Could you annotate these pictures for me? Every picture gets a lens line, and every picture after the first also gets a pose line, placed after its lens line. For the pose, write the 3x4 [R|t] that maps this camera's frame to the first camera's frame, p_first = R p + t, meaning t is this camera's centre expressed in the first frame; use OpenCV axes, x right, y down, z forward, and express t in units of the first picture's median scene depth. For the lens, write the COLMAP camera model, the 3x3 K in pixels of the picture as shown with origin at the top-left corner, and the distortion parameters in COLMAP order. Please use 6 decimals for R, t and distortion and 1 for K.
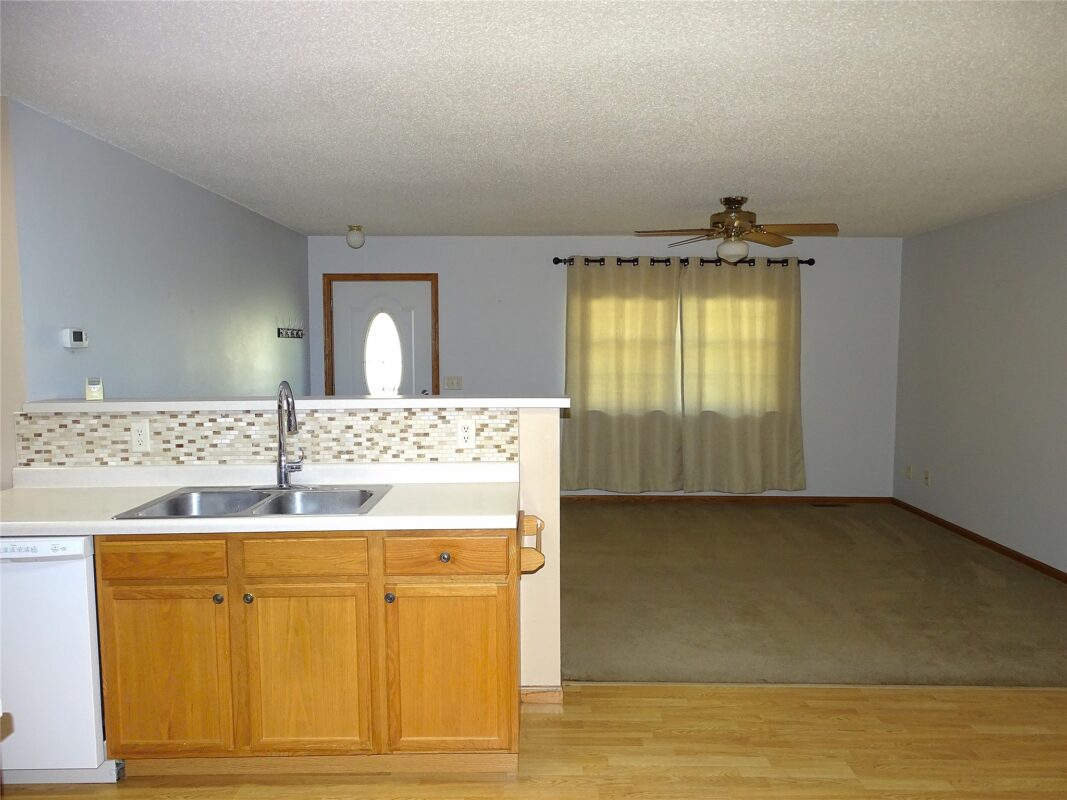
lens RADIAL K [[784.2, 0, 531.7], [0, 784.2, 389.0], [0, 0, 1]] dist [0.013242, 0.007724]
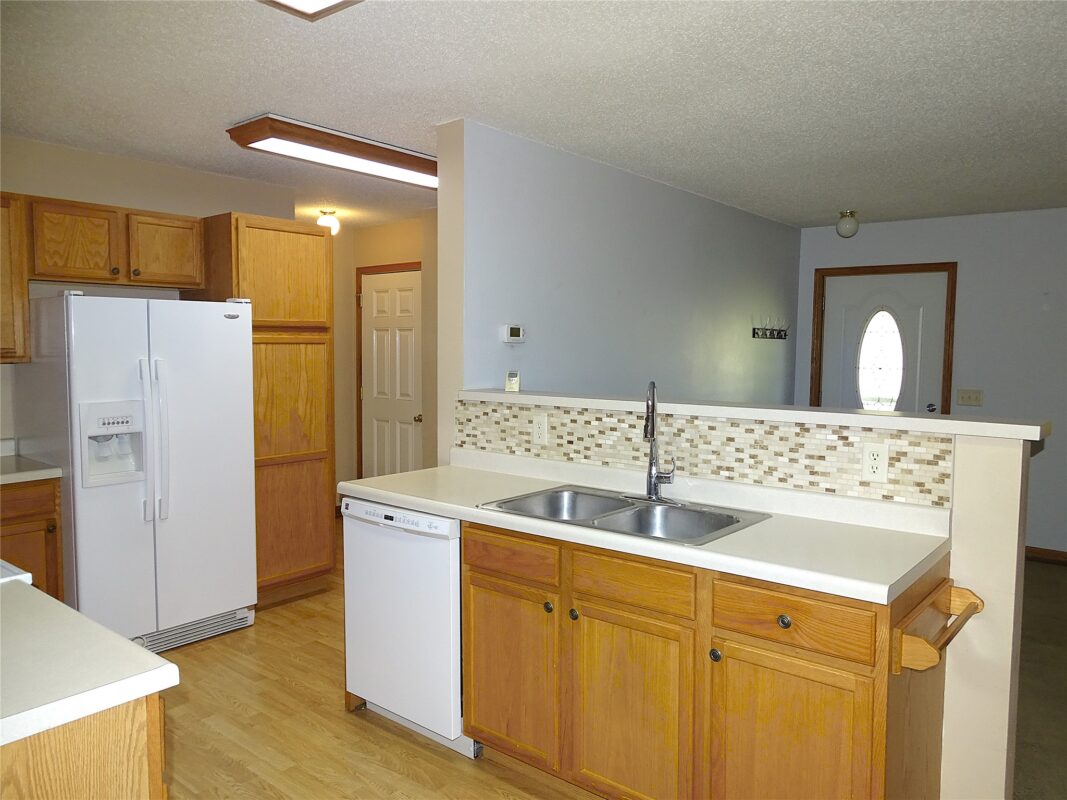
lens RADIAL K [[784.2, 0, 531.7], [0, 784.2, 389.0], [0, 0, 1]] dist [0.013242, 0.007724]
pose [[0.773086, 0.051589, -0.632199, 0.136764], [-0.055007, 0.998385, 0.014205, -0.006239], [0.631911, 0.023794, 0.774676, 0.200777]]
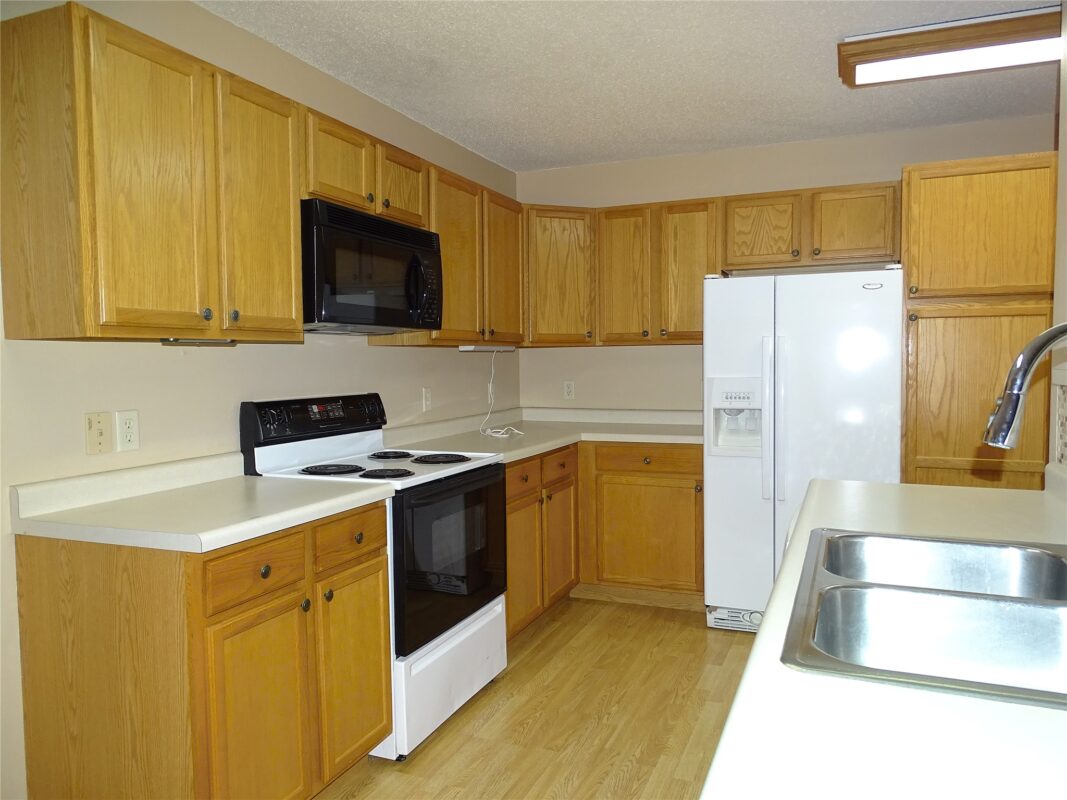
lens RADIAL K [[766.2, 0, 532.9], [0, 766.2, 396.4], [0, 0, 1]] dist [0.012450, -0.000126]
pose [[-0.383141, 0.059412, -0.921777, 0.139750], [-0.048441, 0.995264, 0.084284, 0.006325], [0.922419, 0.076944, -0.378449, 0.827648]]
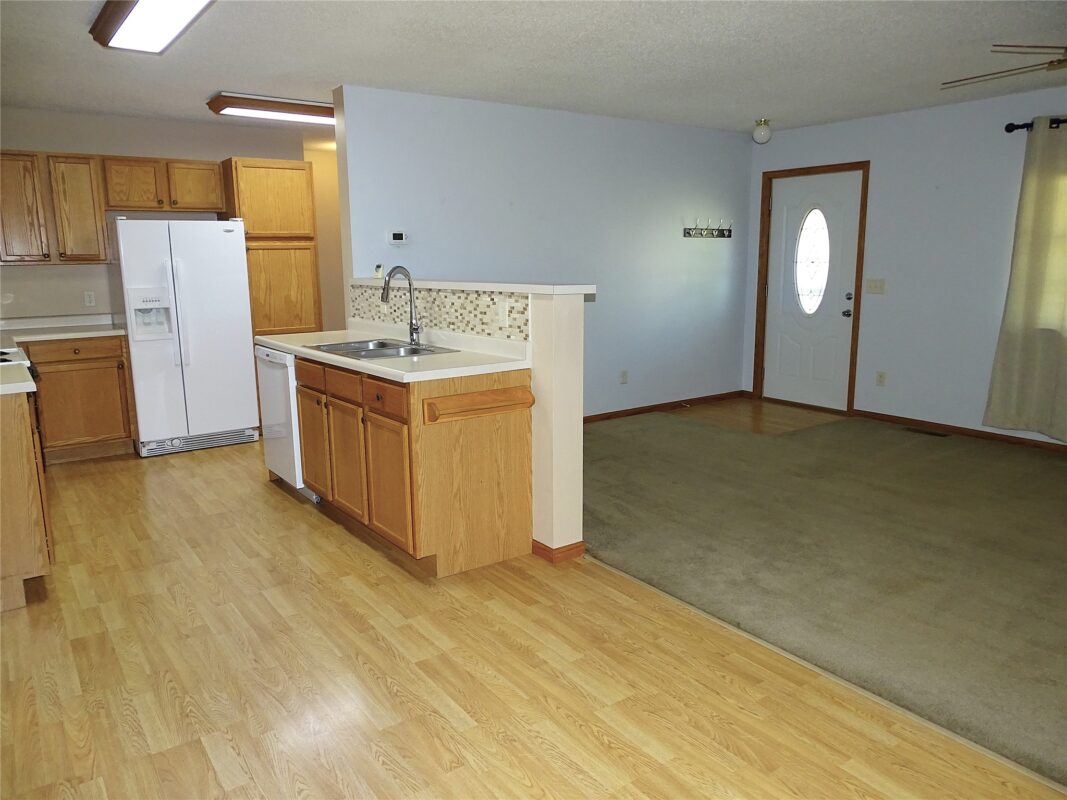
lens RADIAL K [[786.6, 0, 528.3], [0, 786.6, 387.3], [0, 0, 1]] dist [0.035715, -0.031966]
pose [[0.577667, 0.135411, -0.804962, 0.898922], [-0.043560, 0.989853, 0.135253, 0.004327], [0.815109, -0.043067, 0.577704, 0.347316]]
